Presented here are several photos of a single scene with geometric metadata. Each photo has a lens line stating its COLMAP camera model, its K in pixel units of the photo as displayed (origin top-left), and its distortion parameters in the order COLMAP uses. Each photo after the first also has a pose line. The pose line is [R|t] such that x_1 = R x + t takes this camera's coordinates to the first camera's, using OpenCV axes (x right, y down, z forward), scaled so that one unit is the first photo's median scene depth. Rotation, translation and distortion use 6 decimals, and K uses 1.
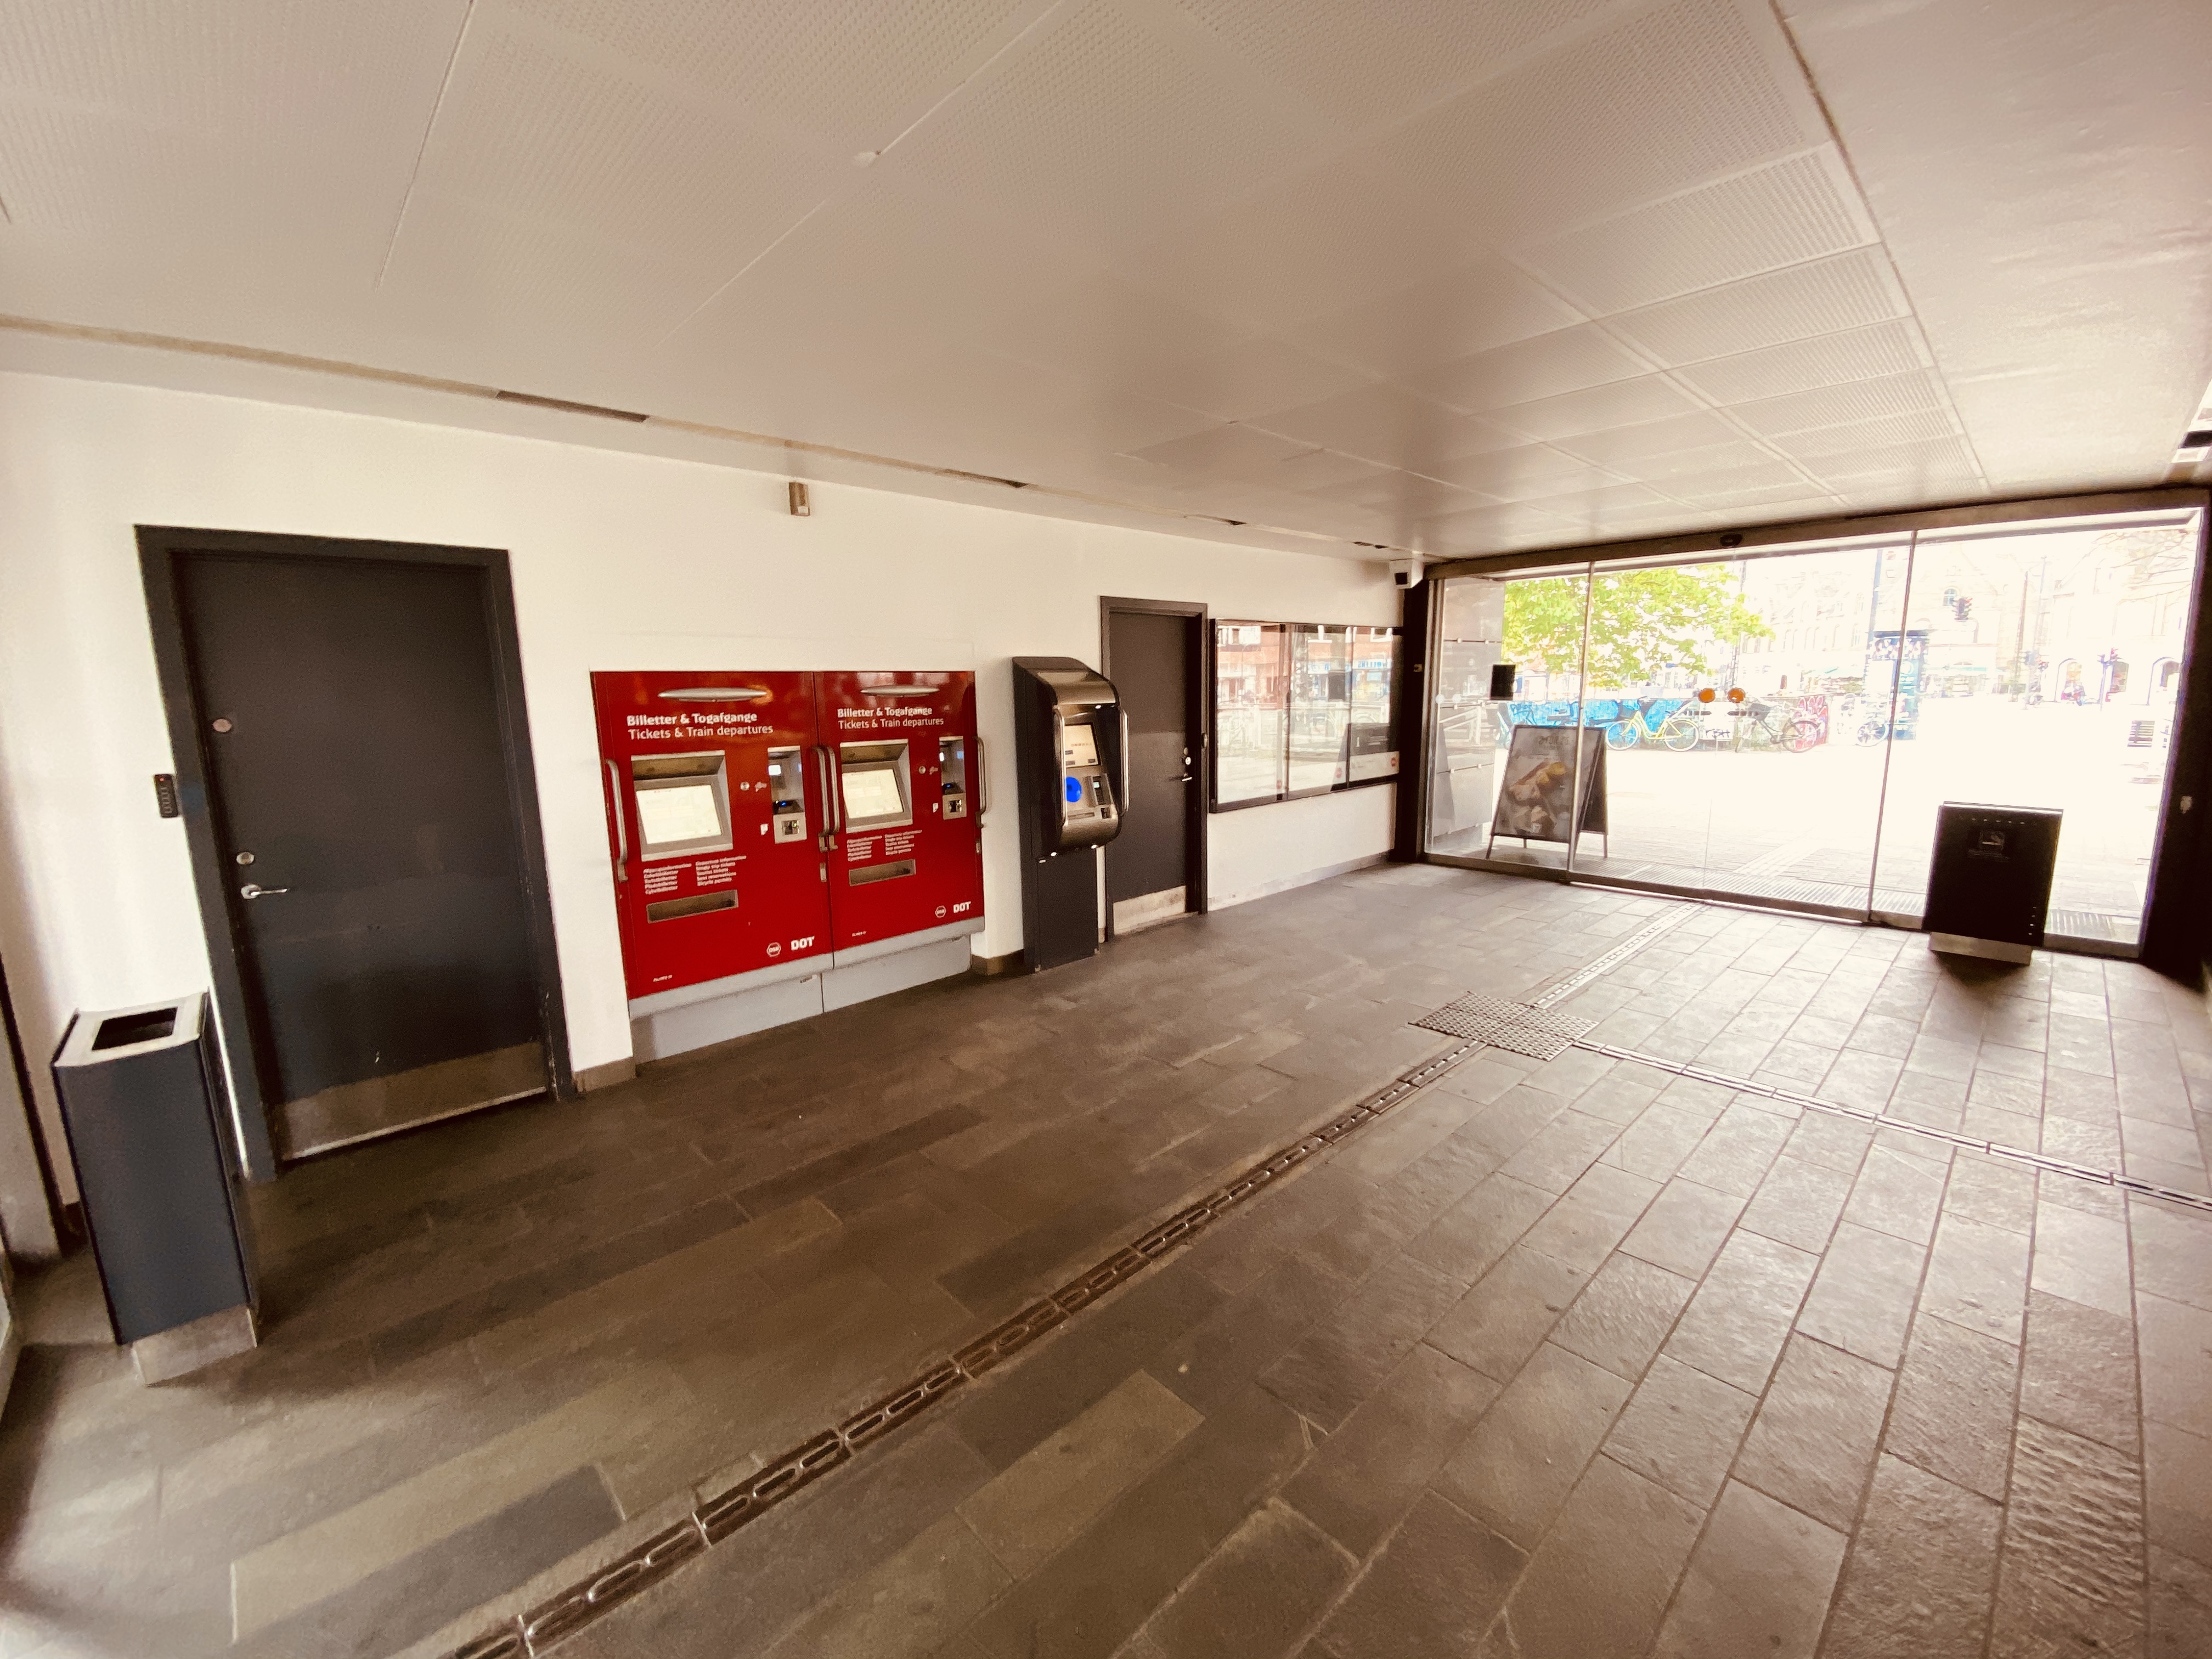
lens RADIAL K [[903.1, 0, 1099.0], [0, 903.1, 820.5], [0, 0, 1]] dist [0.023202, -0.022676]
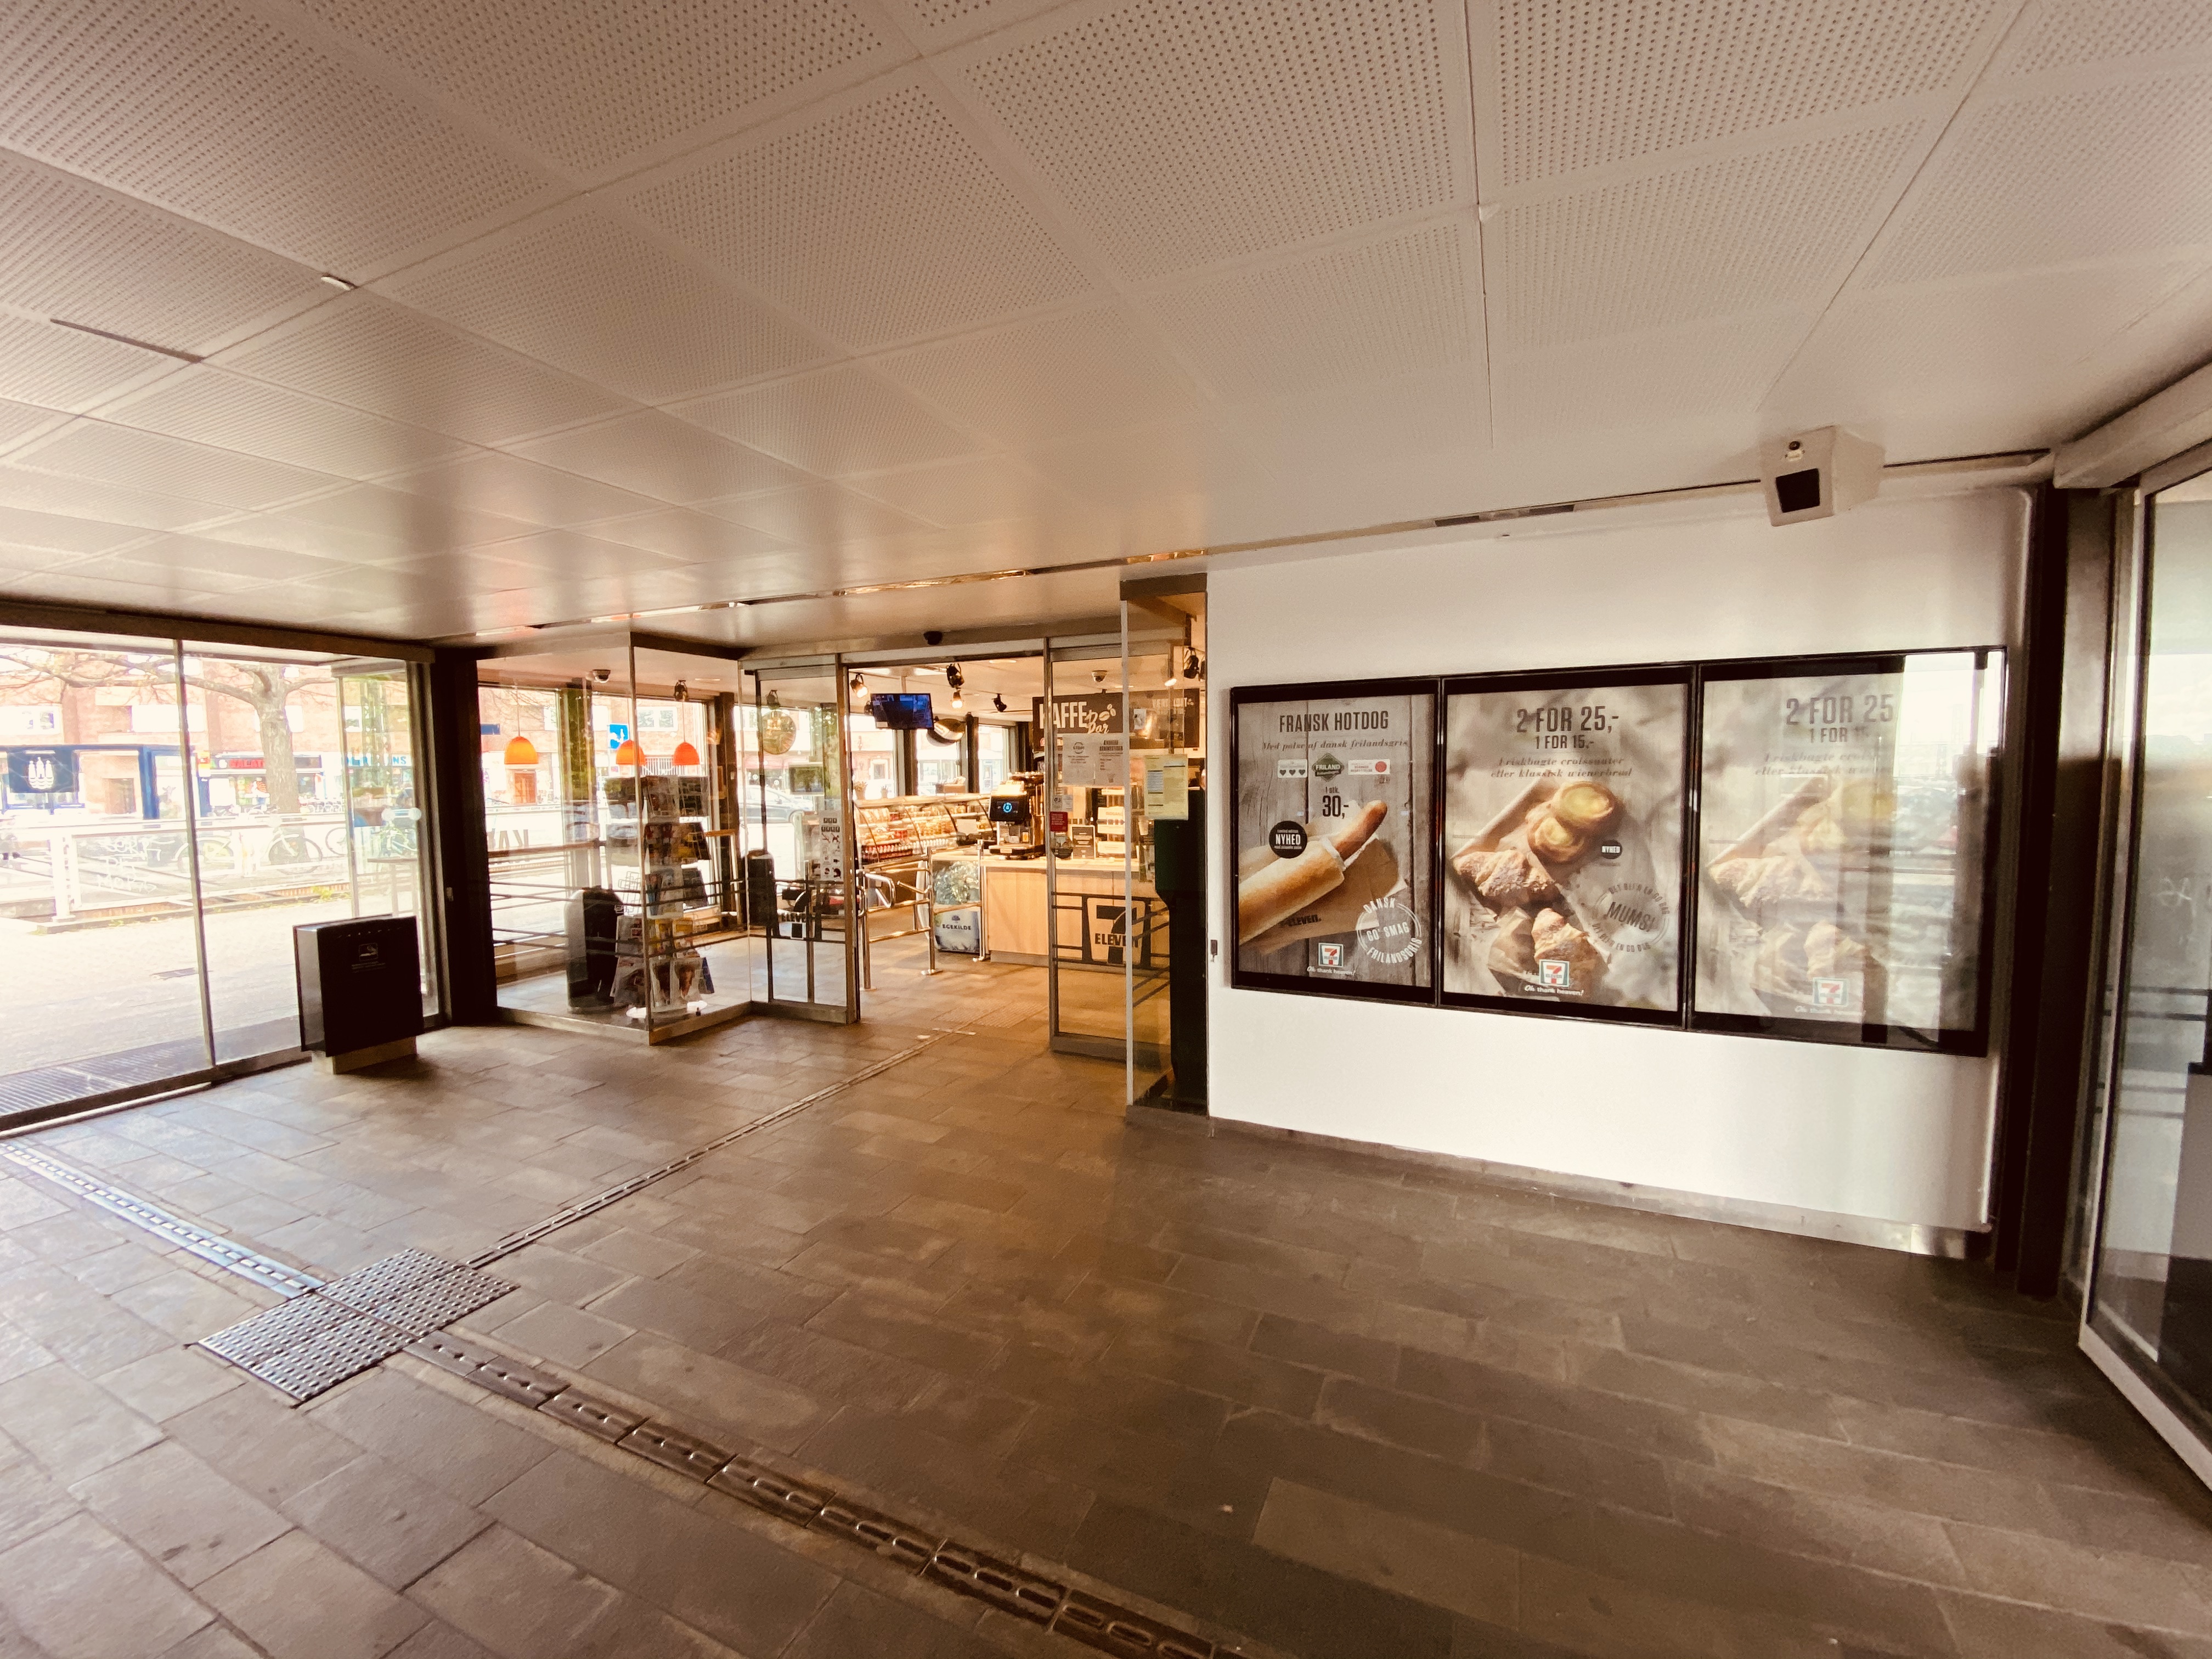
lens RADIAL K [[903.1, 0, 1099.0], [0, 903.1, 820.5], [0, 0, 1]] dist [0.023202, -0.022676]
pose [[-0.381167, -0.036377, 0.923790, -0.354741], [0.157345, 0.982095, 0.103595, -0.116430], [-0.911018, 0.184841, -0.368619, 0.662057]]
